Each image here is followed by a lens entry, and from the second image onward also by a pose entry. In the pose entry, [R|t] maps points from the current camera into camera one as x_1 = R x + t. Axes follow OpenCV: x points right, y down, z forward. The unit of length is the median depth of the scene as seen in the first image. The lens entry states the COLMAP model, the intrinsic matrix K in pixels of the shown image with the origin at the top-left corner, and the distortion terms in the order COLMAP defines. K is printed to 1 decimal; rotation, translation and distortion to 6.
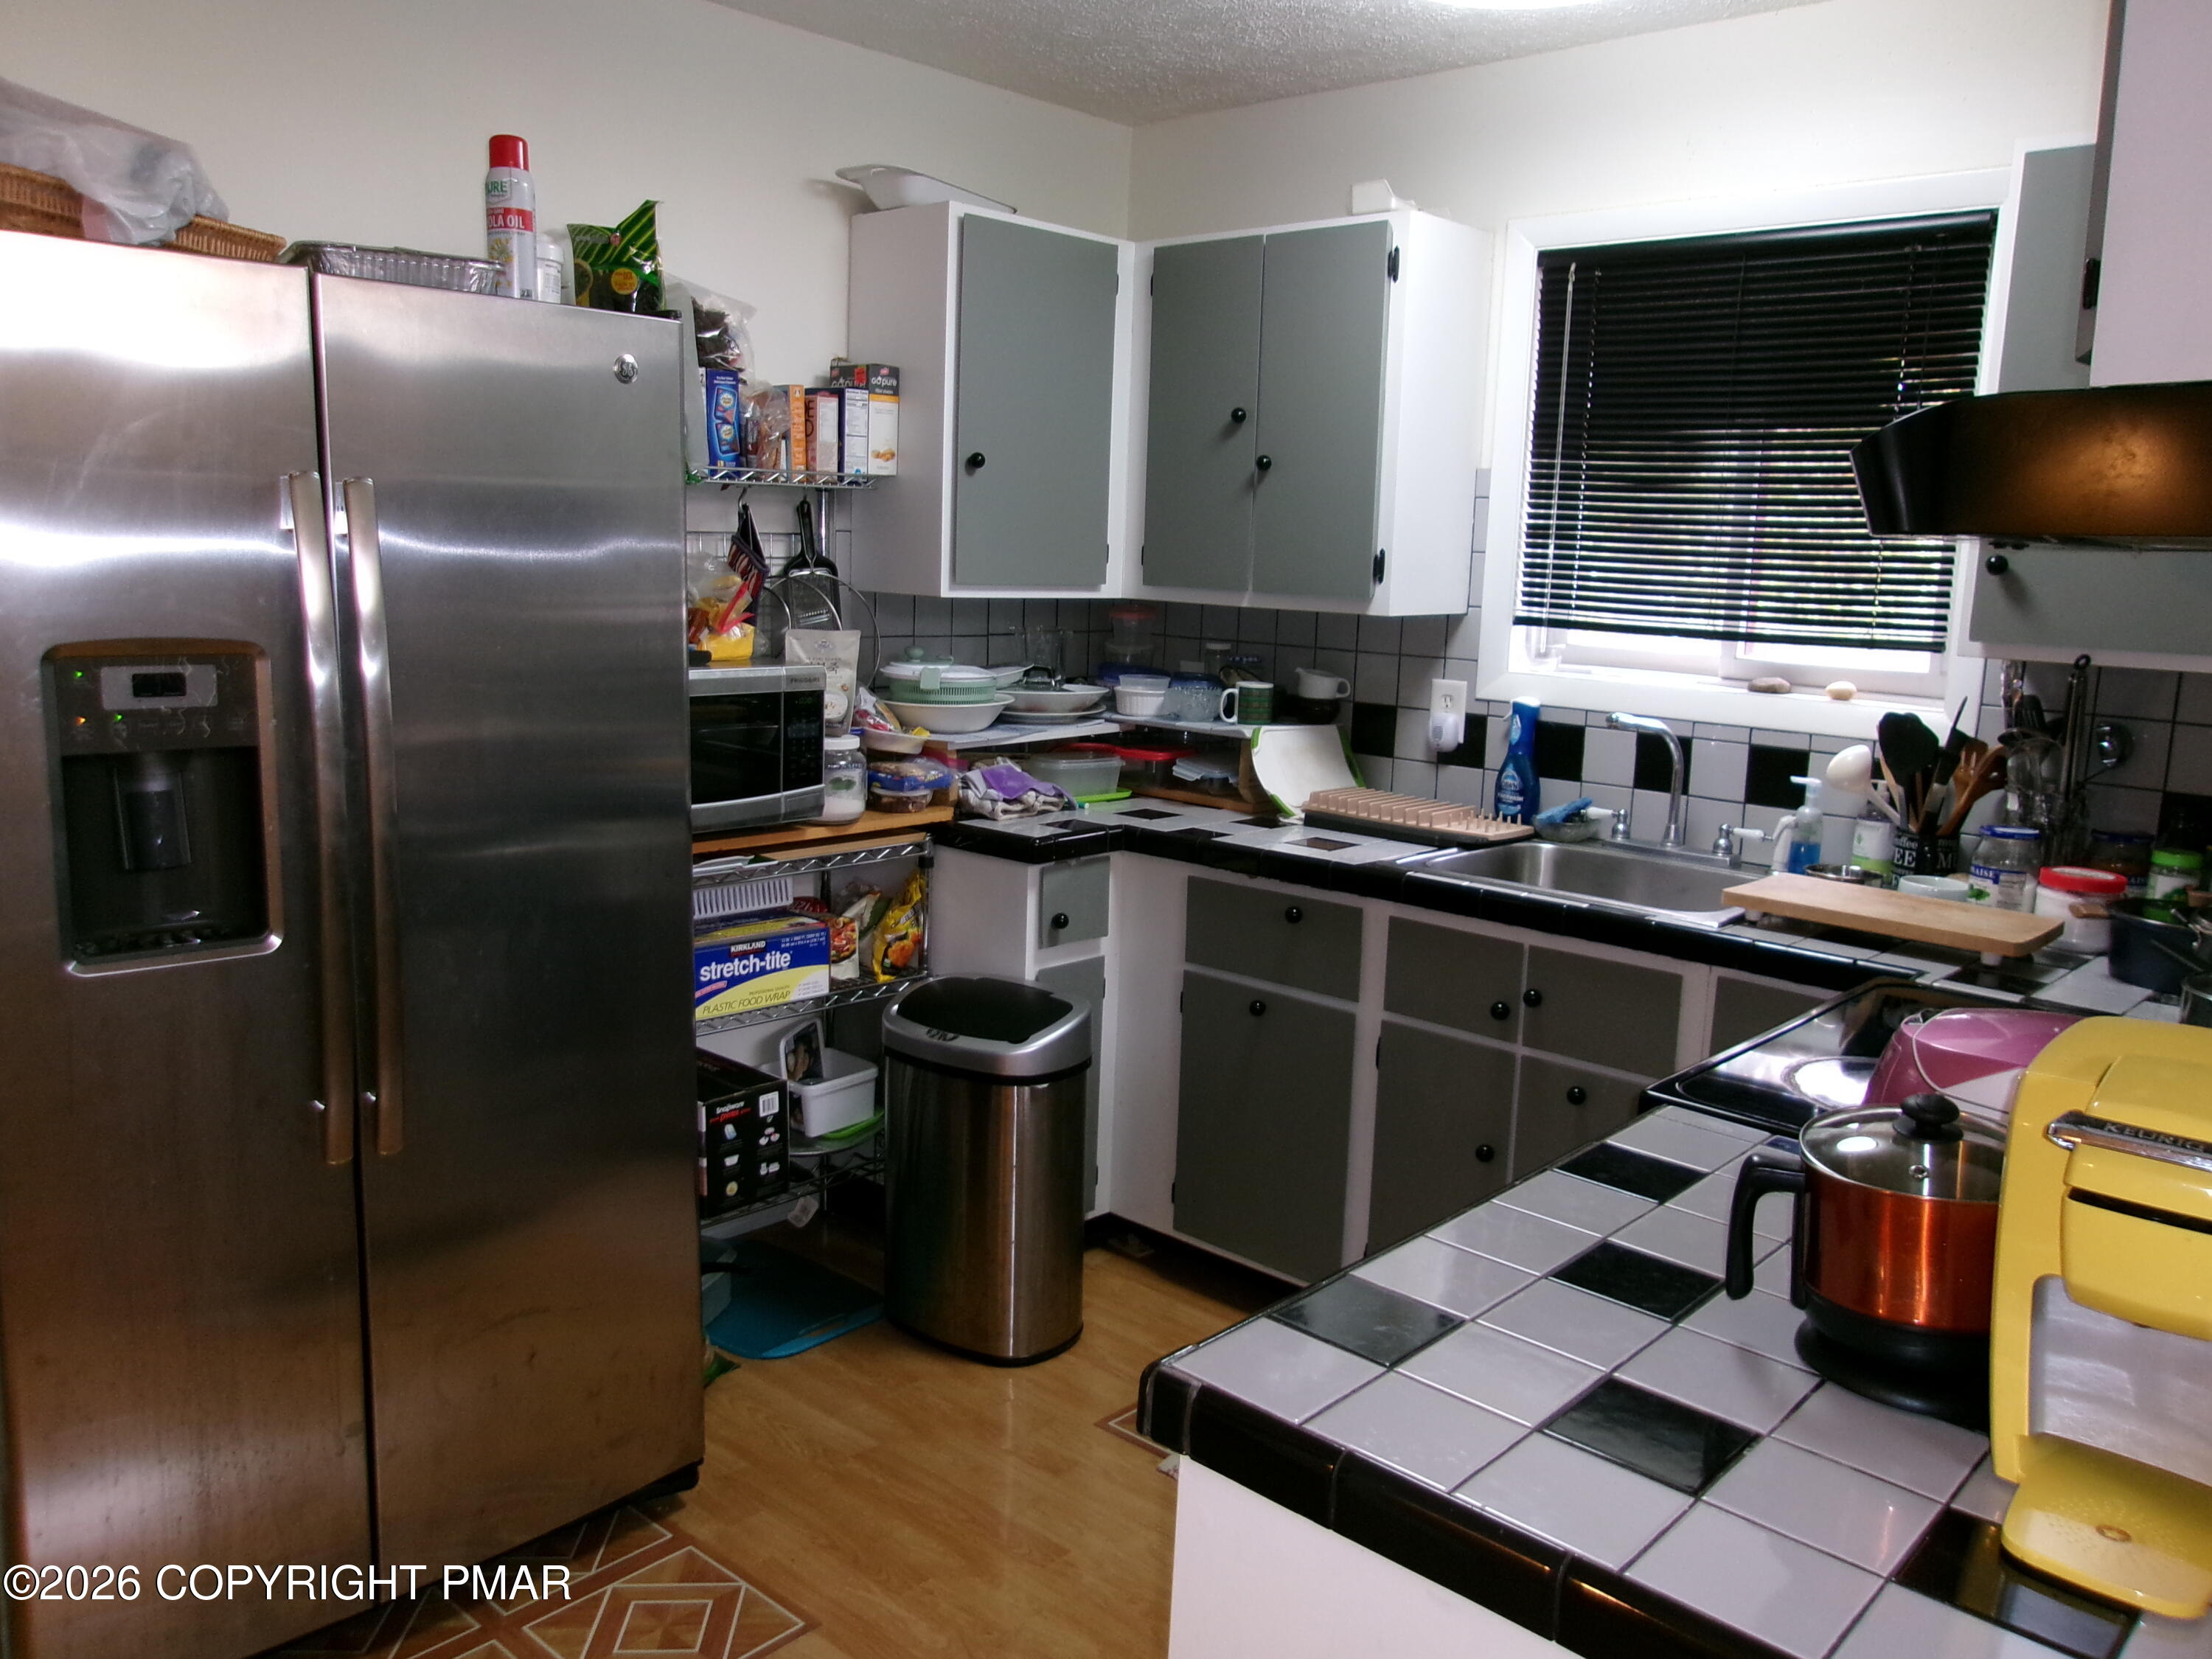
lens RADIAL K [[1743.7, 0, 1106.0], [0, 1743.7, 829.5], [0, 0, 1]] dist [-0.000120, 0.014125]
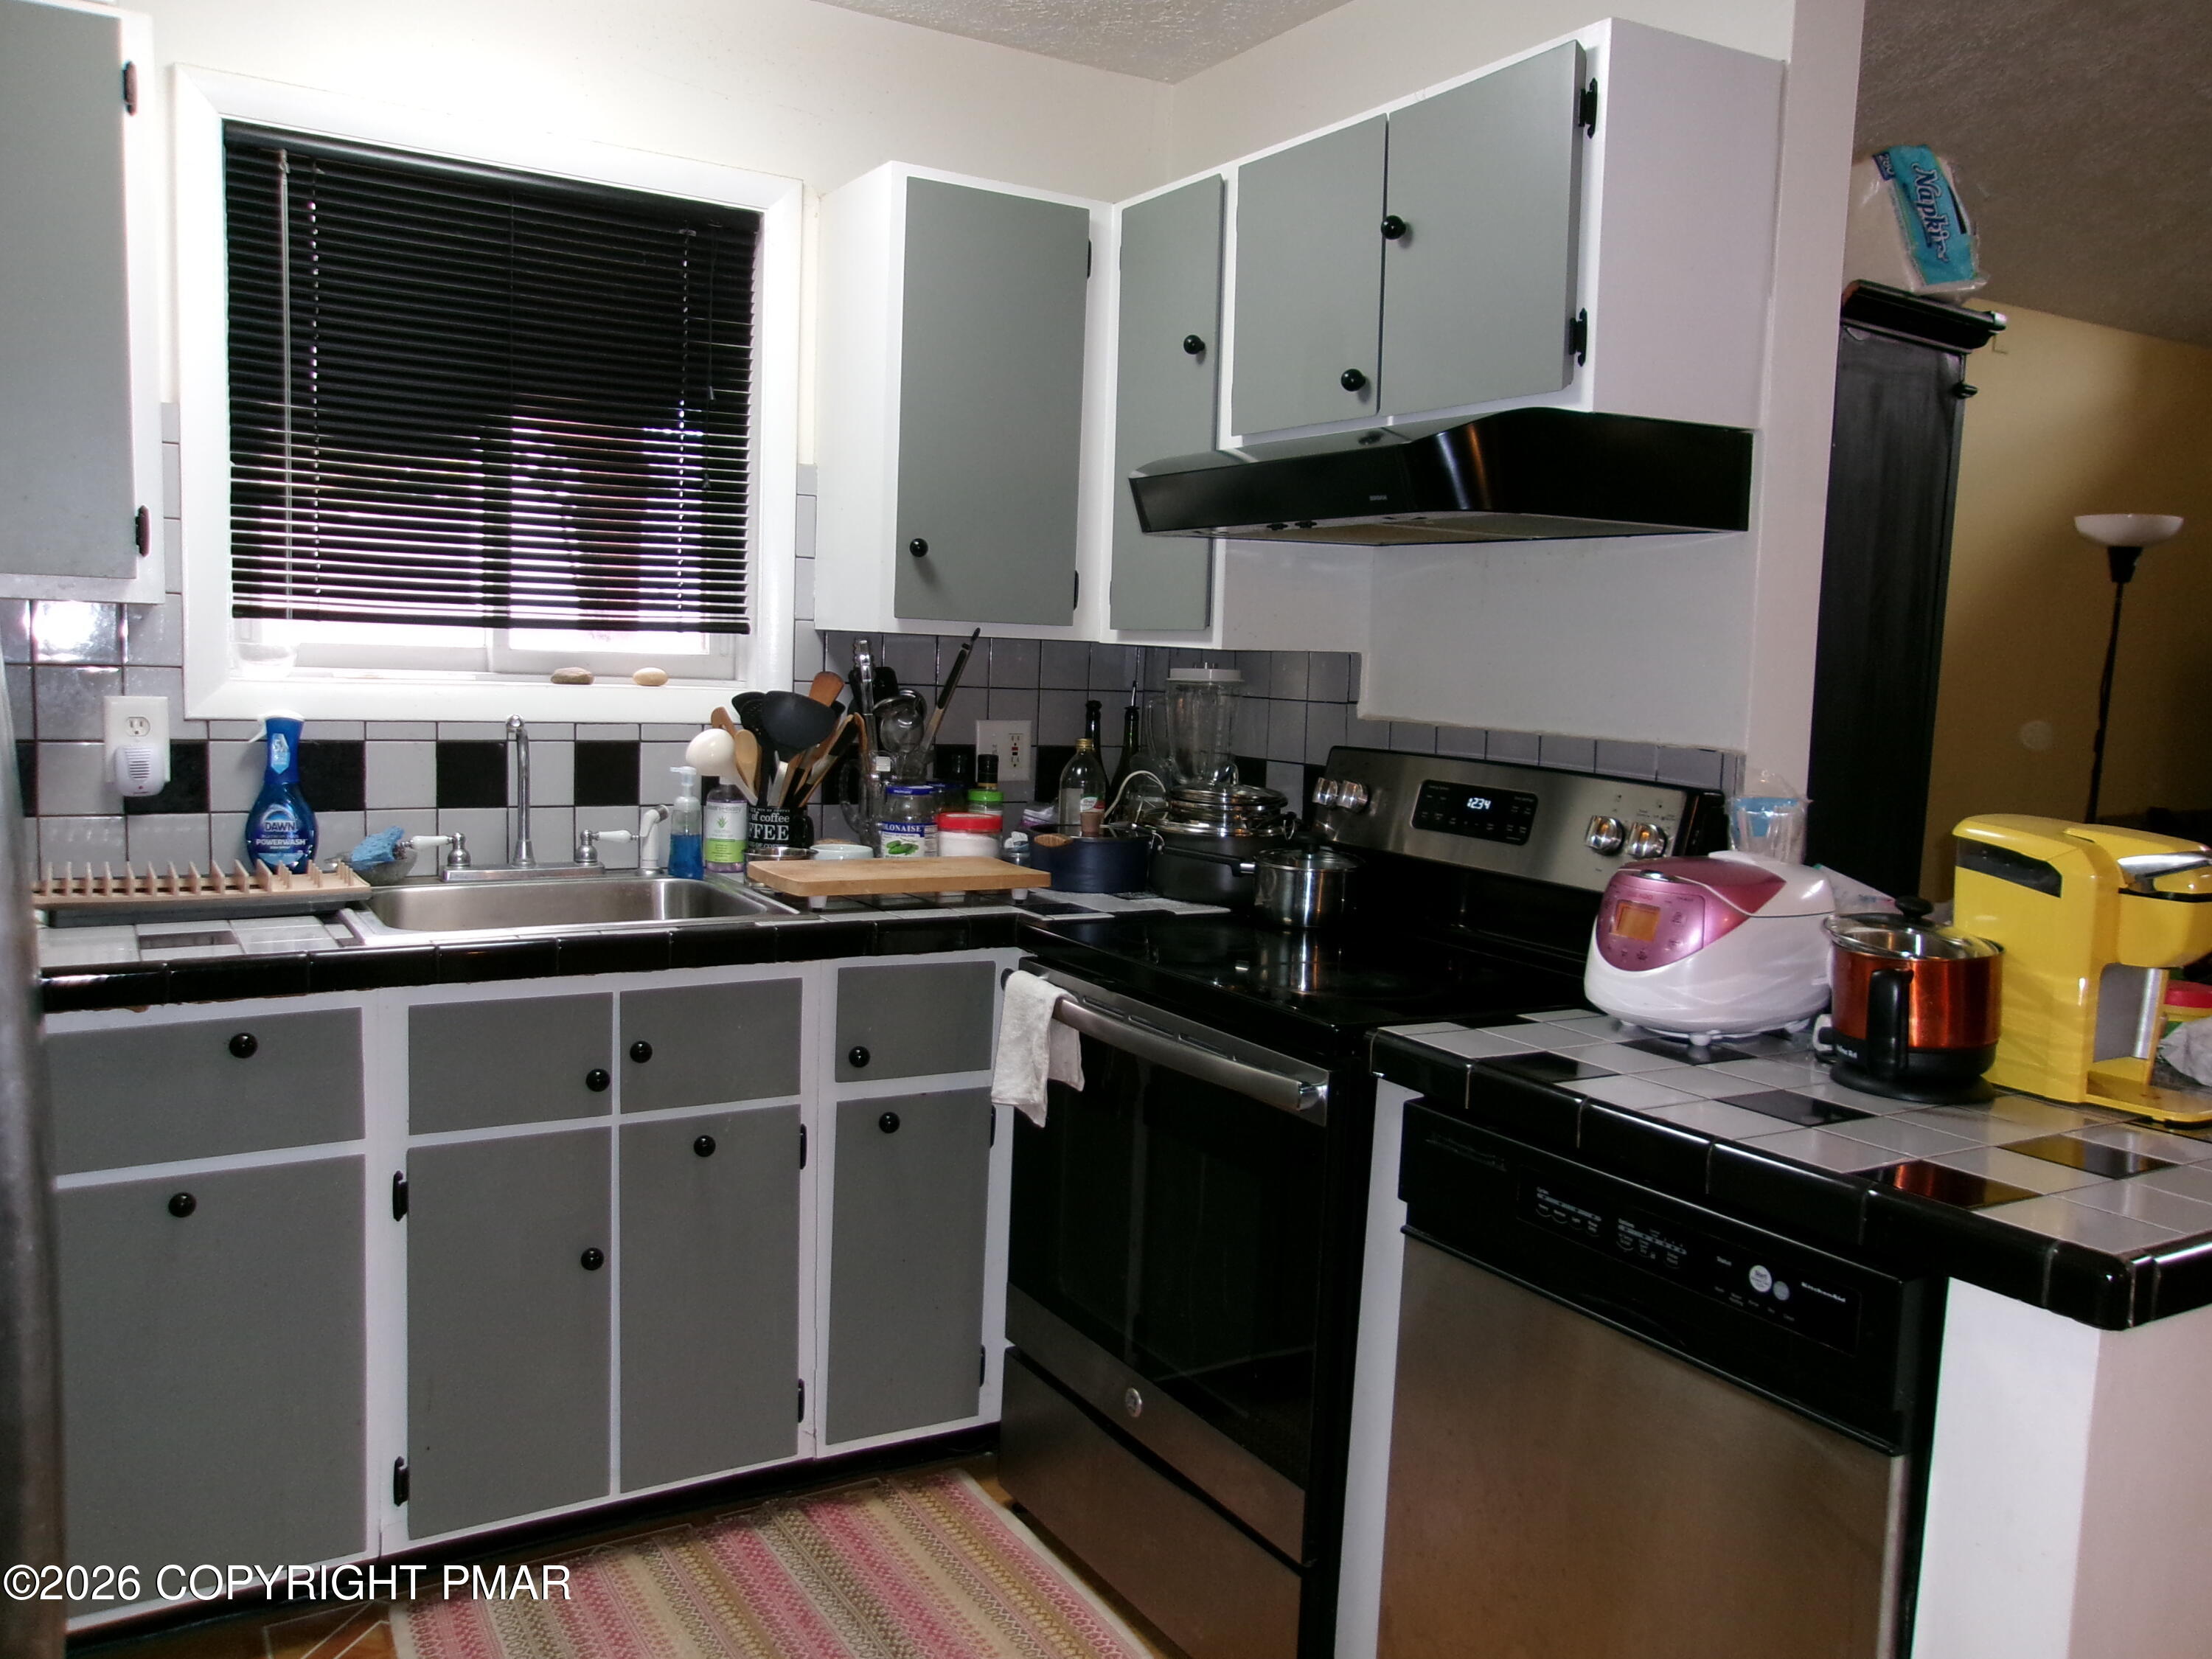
lens RADIAL K [[1756.7, 0, 1106.0], [0, 1756.7, 829.5], [0, 0, 1]] dist [0.000617, 0.081062]
pose [[0.297109, -0.134687, 0.945297, -0.413702], [0.132642, 0.986225, 0.098829, -0.055320], [-0.945586, 0.096023, 0.310882, 0.437156]]
